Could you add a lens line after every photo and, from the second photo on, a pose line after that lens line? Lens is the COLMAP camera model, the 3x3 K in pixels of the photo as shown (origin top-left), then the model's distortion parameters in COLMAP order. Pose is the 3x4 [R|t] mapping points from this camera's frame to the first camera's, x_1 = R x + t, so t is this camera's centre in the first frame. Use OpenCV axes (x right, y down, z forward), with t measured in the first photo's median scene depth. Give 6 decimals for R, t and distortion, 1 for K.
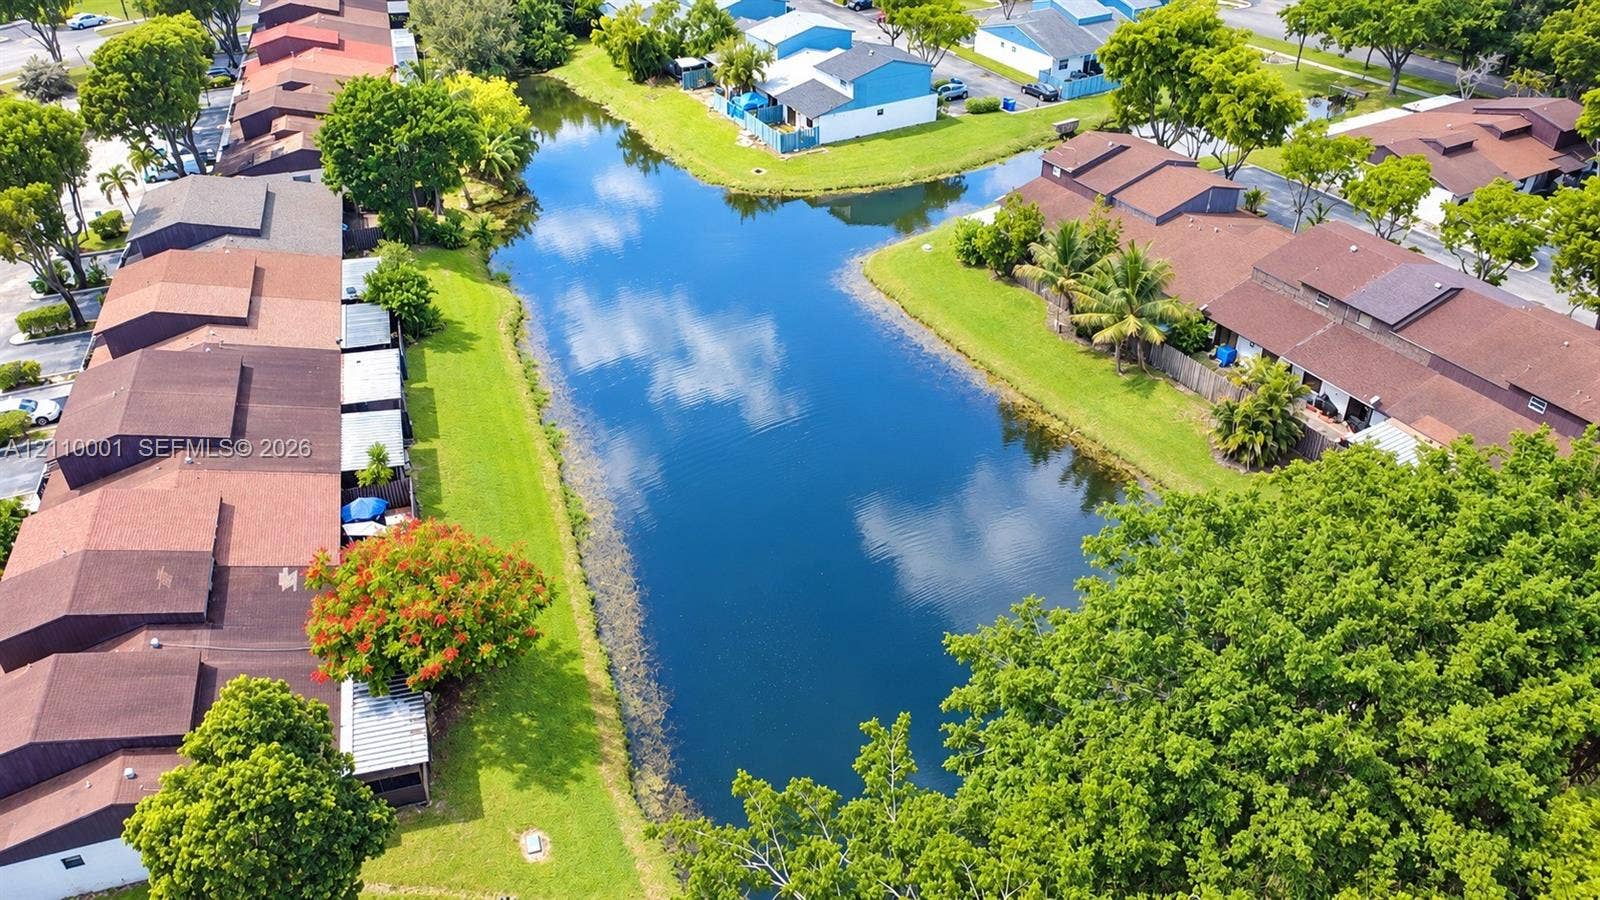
lens RADIAL K [[1186.3, 0, 800.0], [0, 1186.3, 450.0], [0, 0, 1]] dist [0.002944, -0.003837]
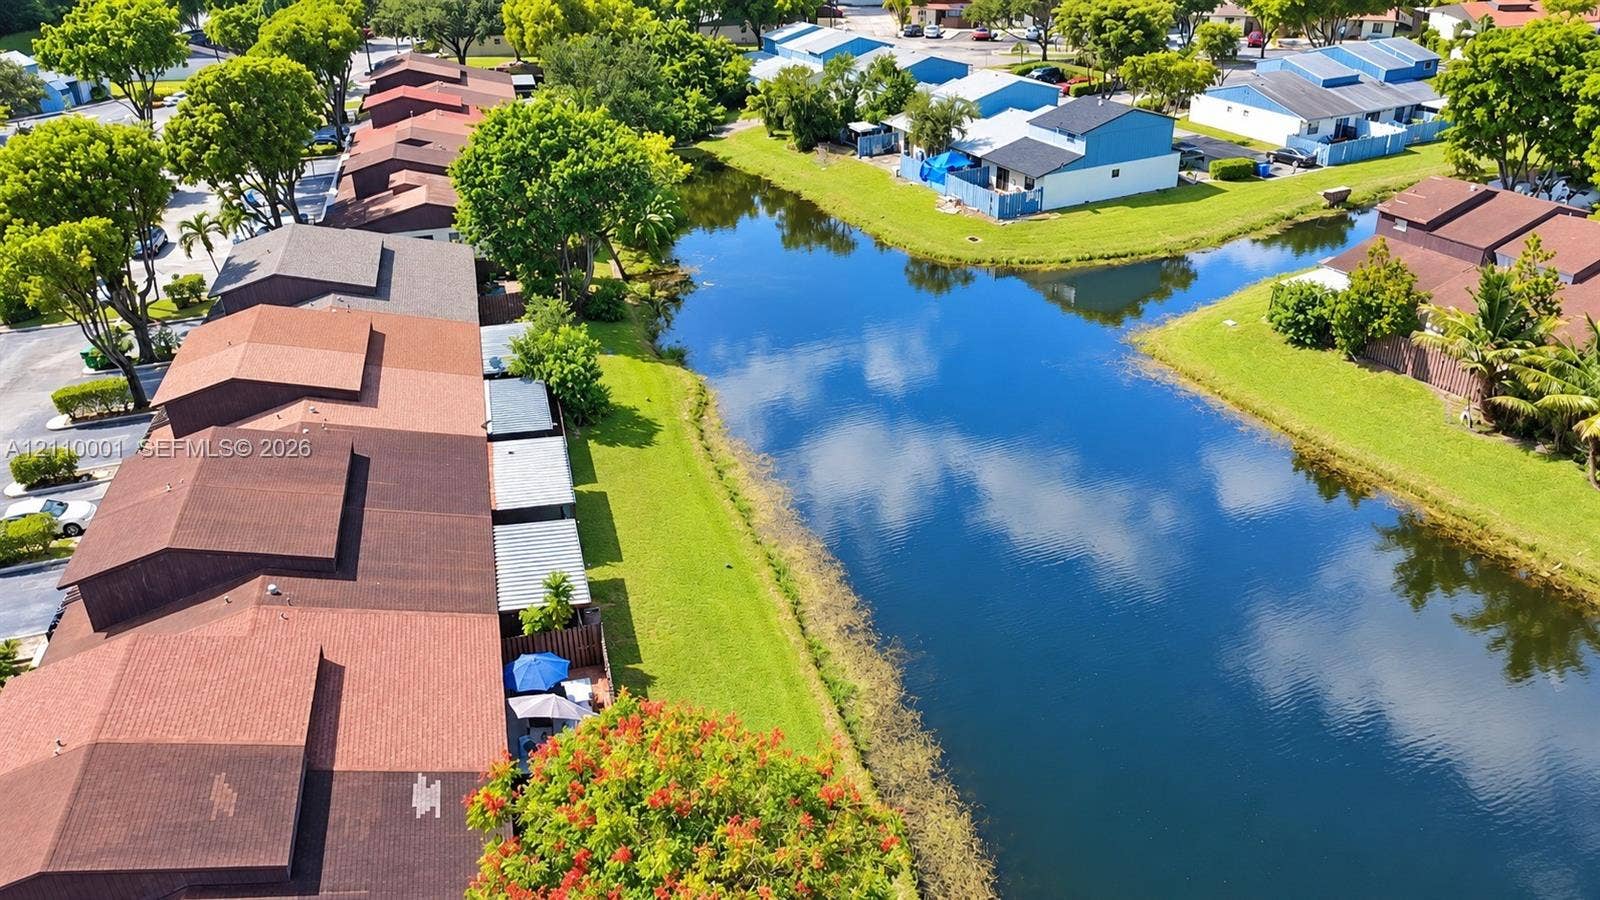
lens RADIAL K [[1181.5, 0, 790.2], [0, 1181.5, 449.5], [0, 0, 1]] dist [-0.005370, -0.004174]
pose [[0.998512, 0.010963, -0.053426, -0.140280], [-0.016970, 0.993415, -0.113308, 0.000484], [0.051832, 0.114046, 0.992122, 0.258682]]
